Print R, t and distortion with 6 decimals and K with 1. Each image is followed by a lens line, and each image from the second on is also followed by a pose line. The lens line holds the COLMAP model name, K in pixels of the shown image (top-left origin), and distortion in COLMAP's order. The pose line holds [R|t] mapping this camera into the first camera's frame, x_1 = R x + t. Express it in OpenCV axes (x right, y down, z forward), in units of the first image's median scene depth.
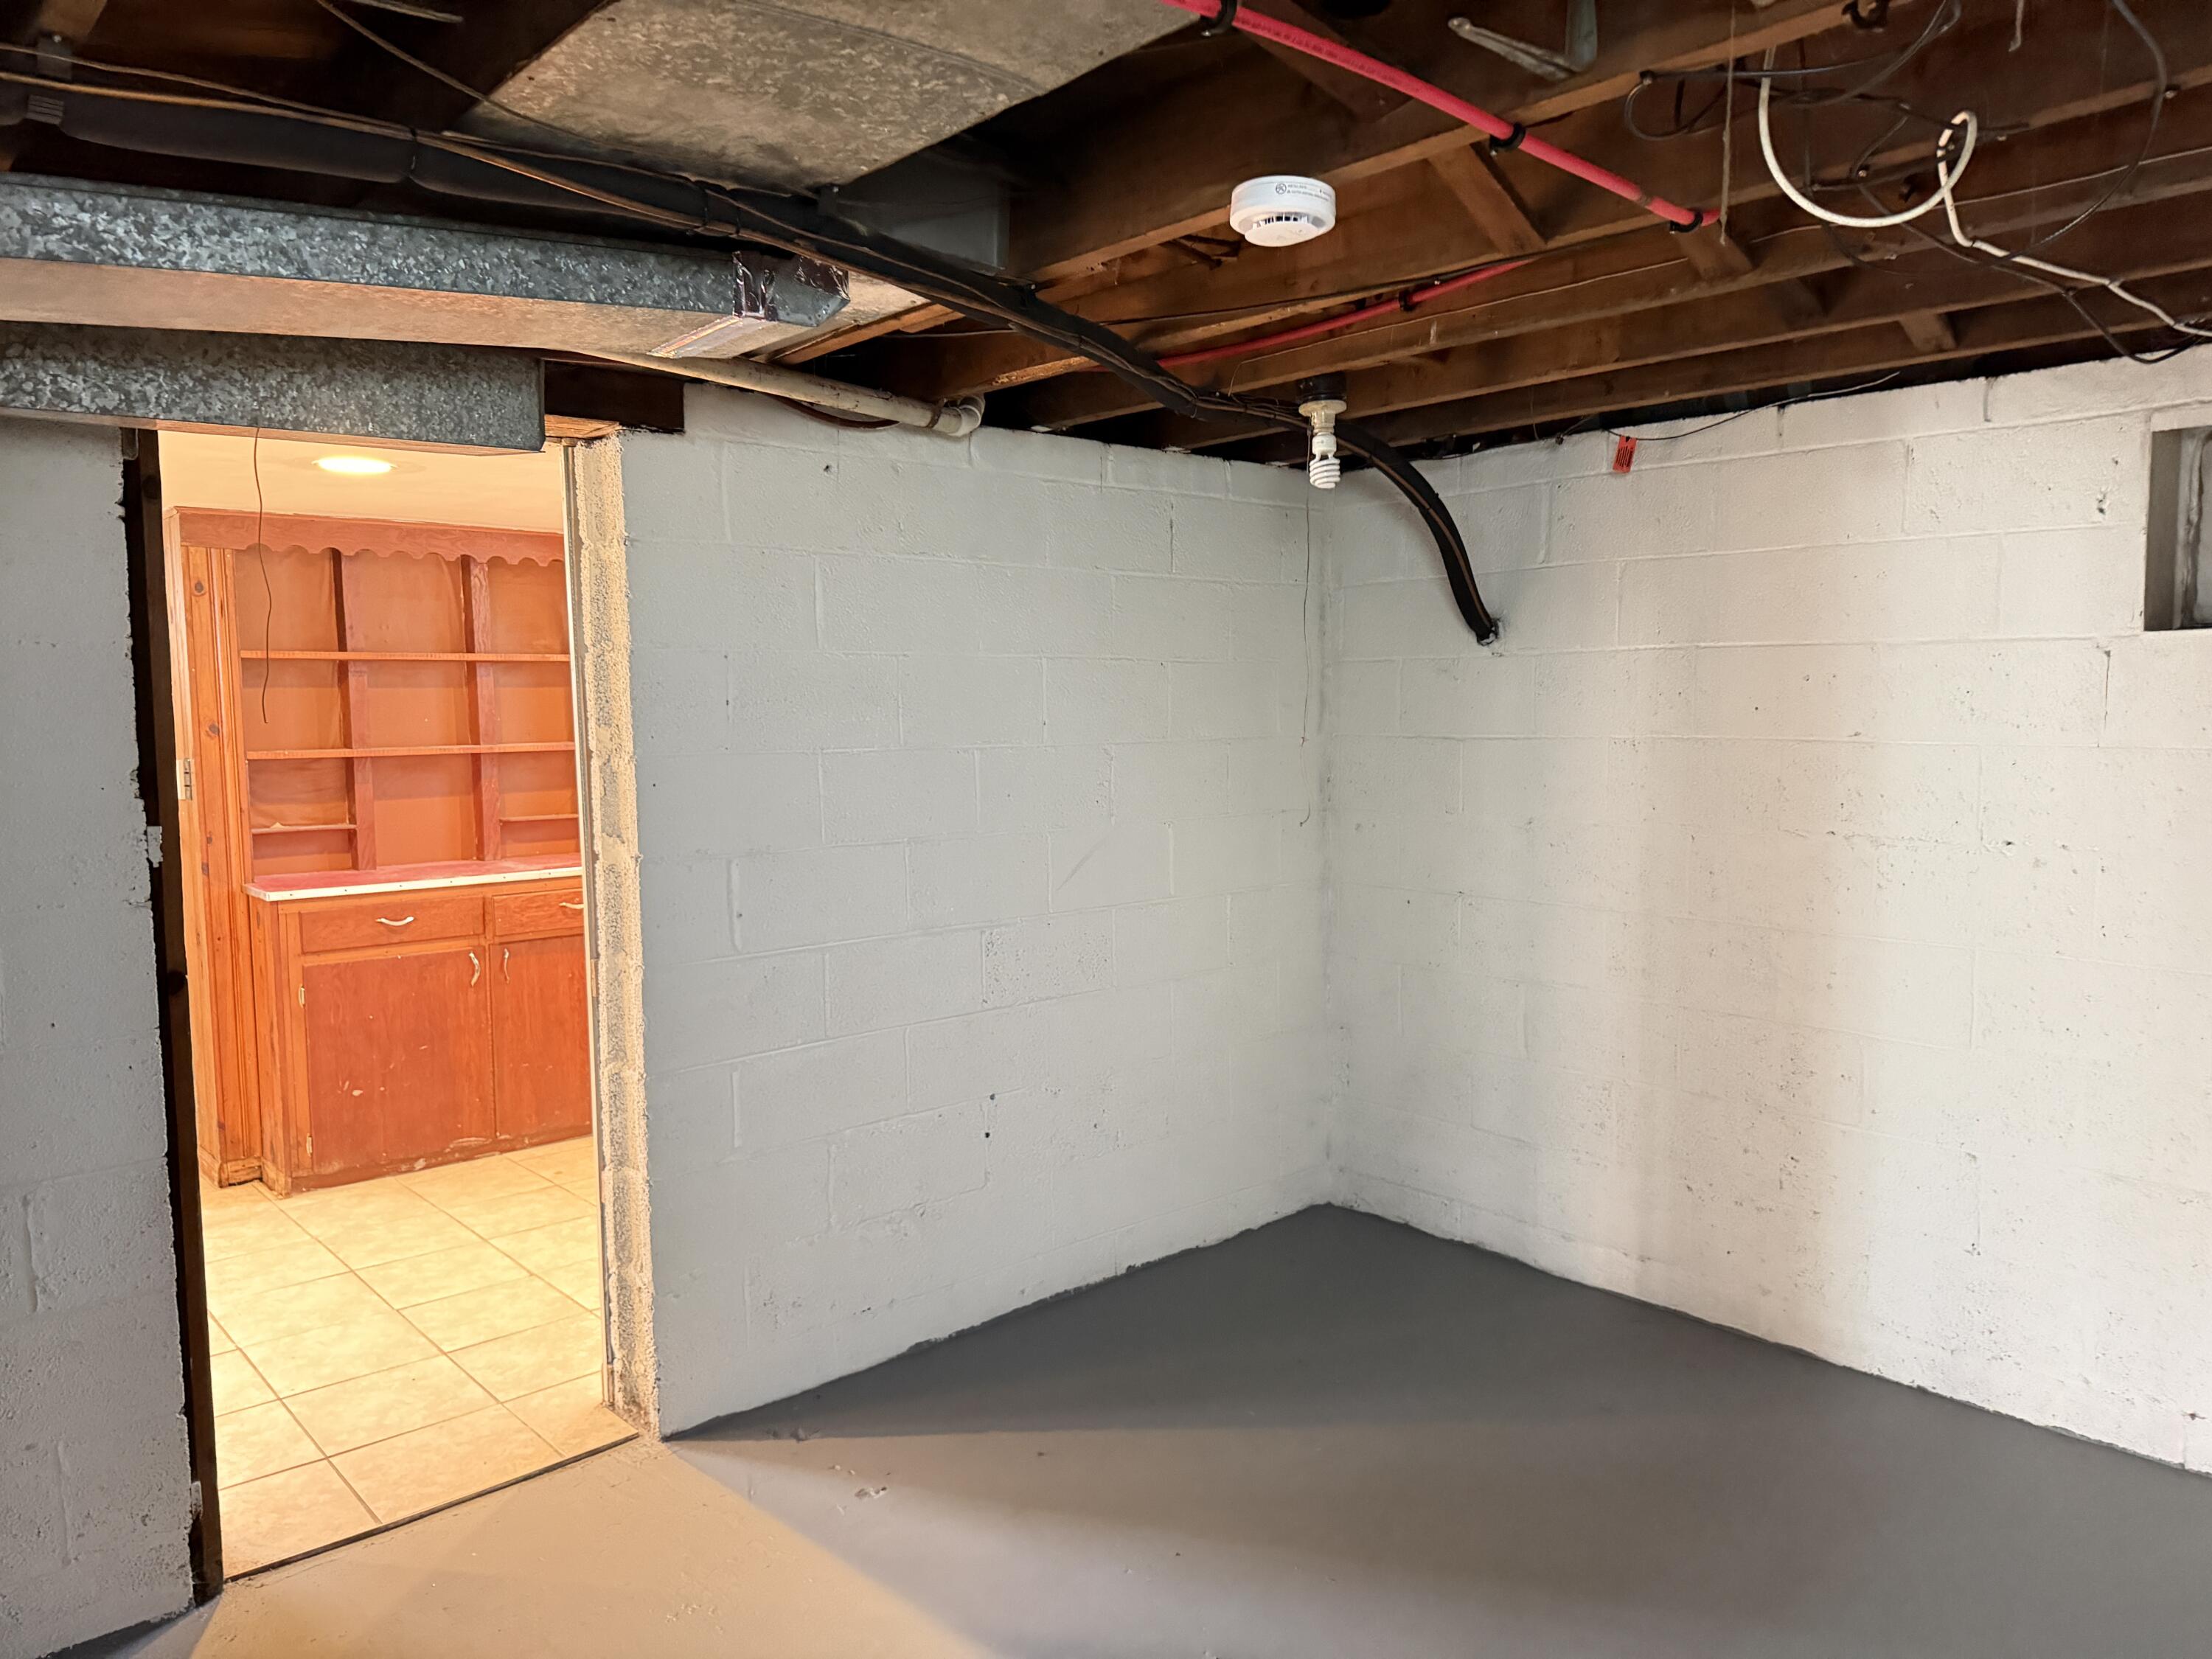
lens RADIAL K [[1537.2, 0, 1112.8], [0, 1537.2, 831.6], [0, 0, 1]] dist [0.008070, -0.002633]
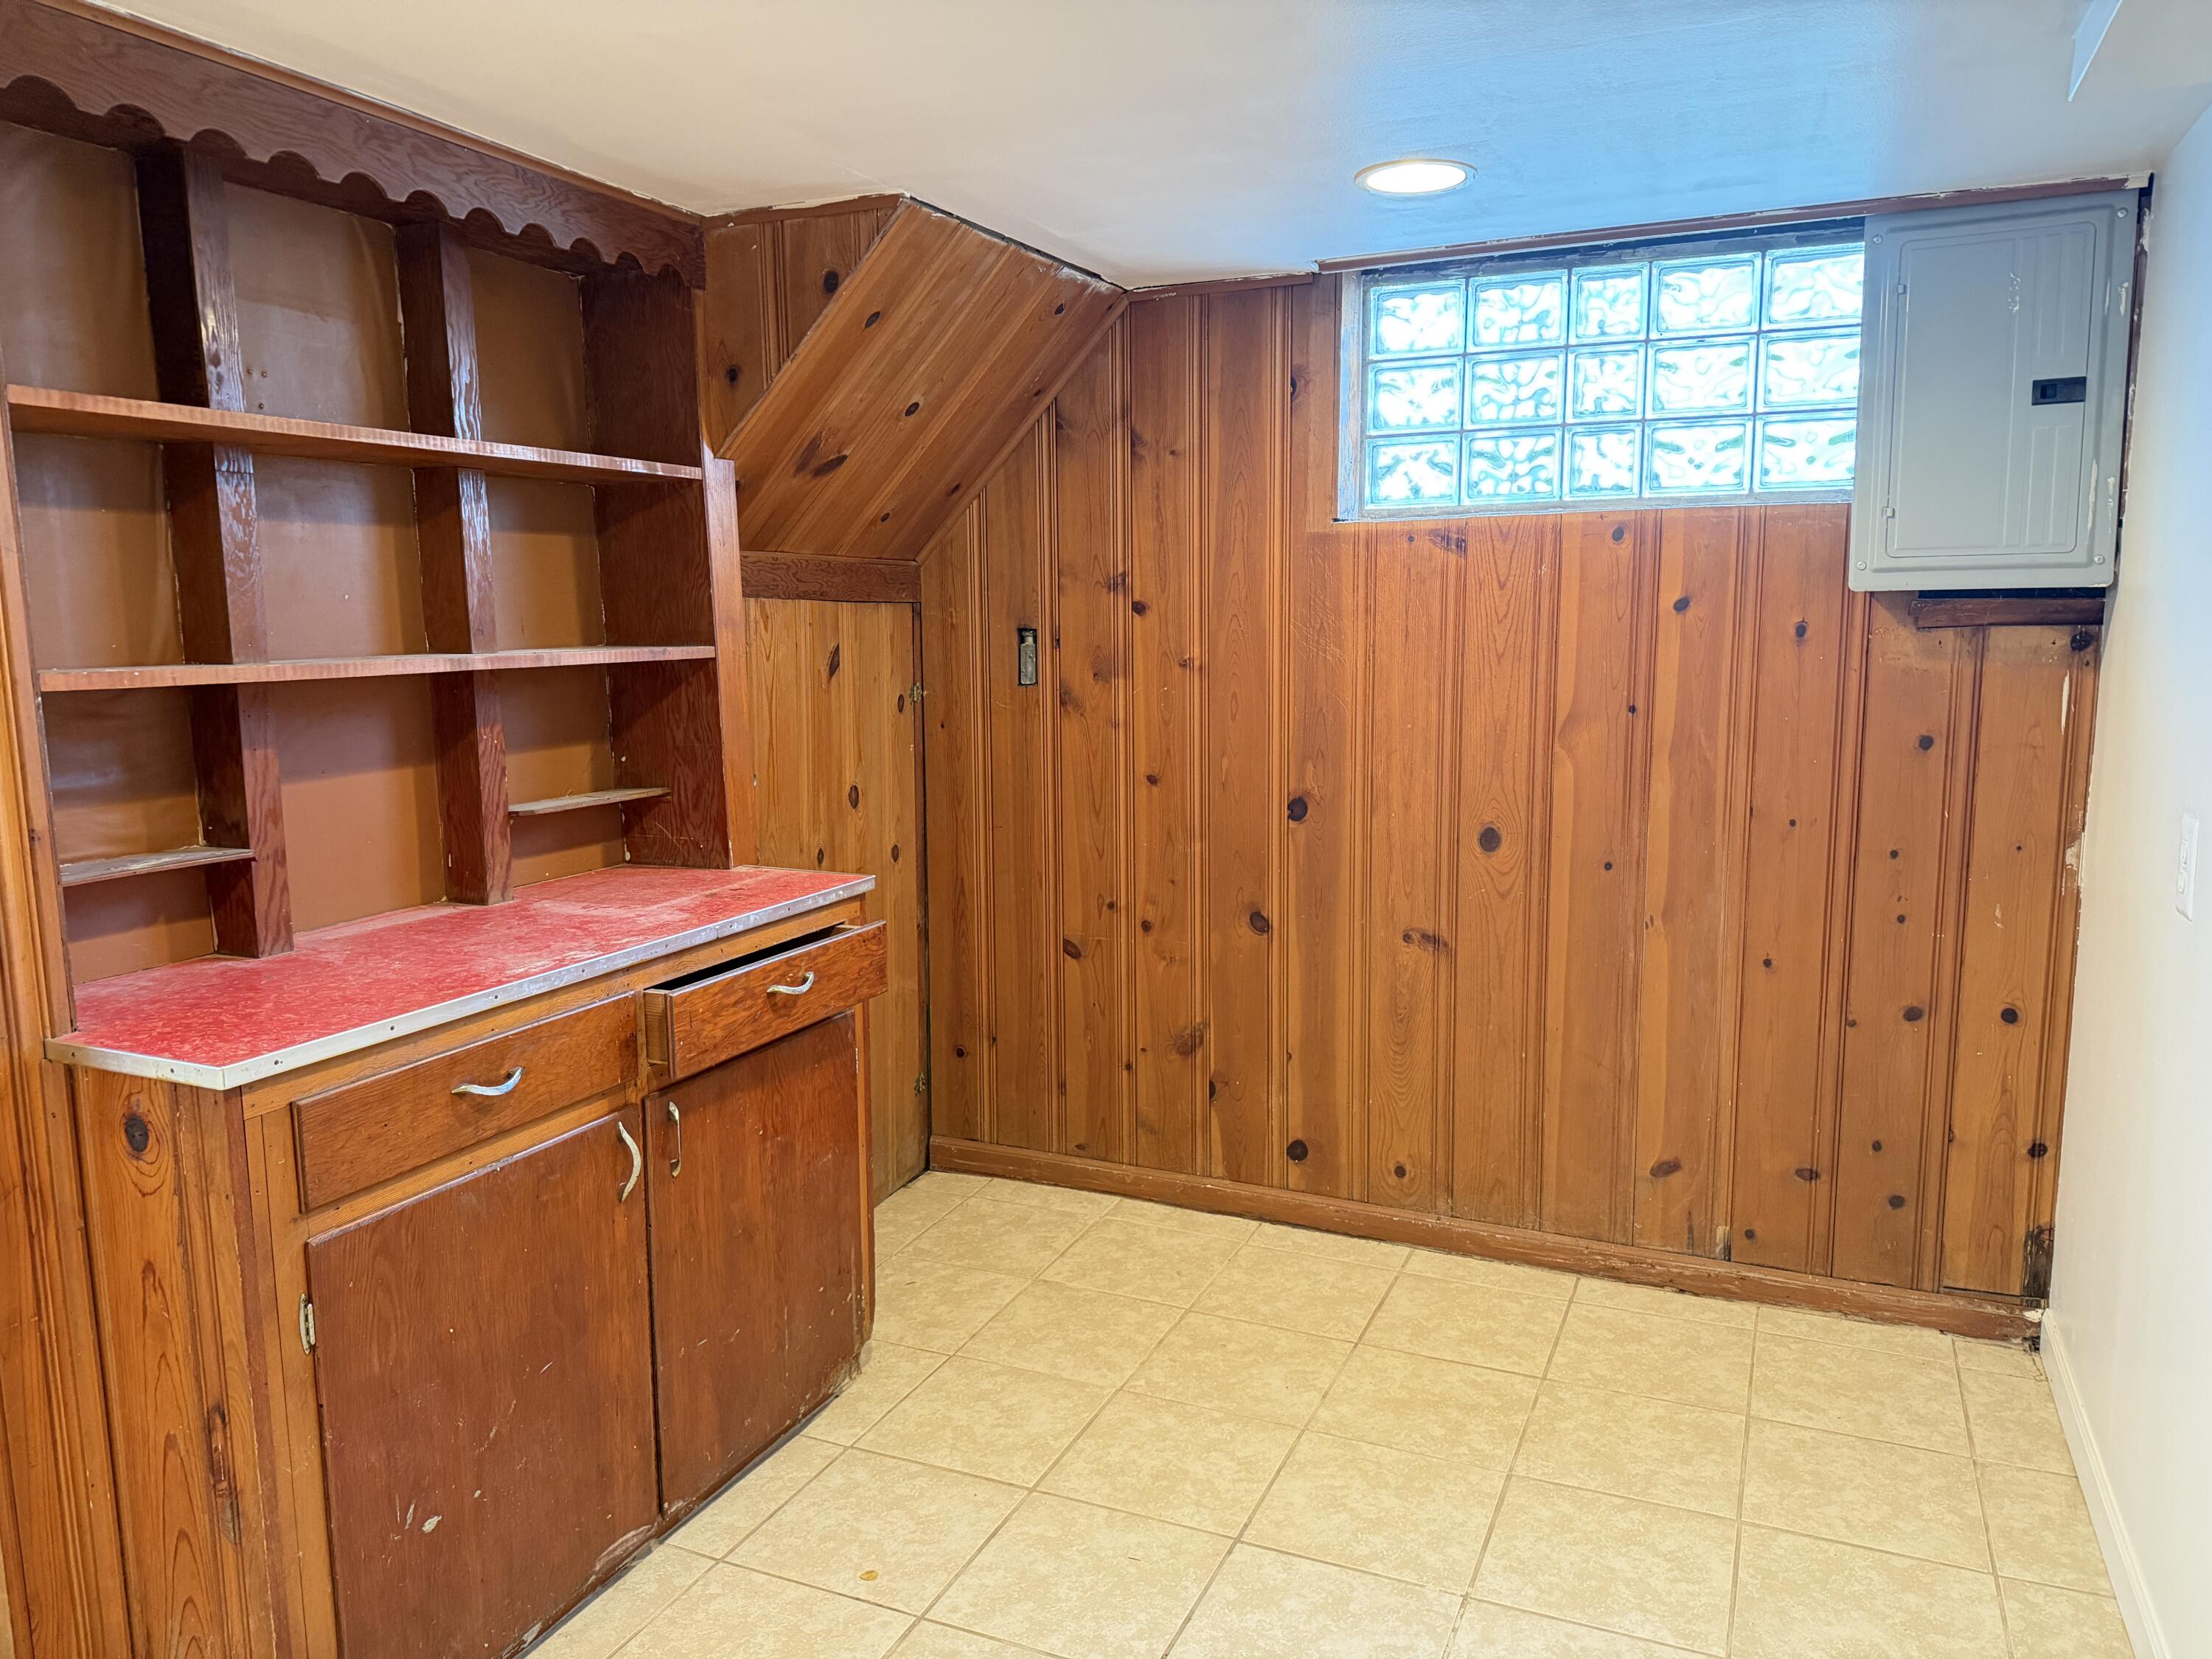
lens RADIAL K [[1537.2, 0, 1101.1], [0, 1537.2, 830.3], [0, 0, 1]] dist [0.008070, -0.002633]
pose [[0.920583, -0.058464, 0.386146, -0.458202], [0.038633, 0.997514, 0.058927, -0.025874], [-0.388631, -0.039329, 0.920554, 0.551709]]
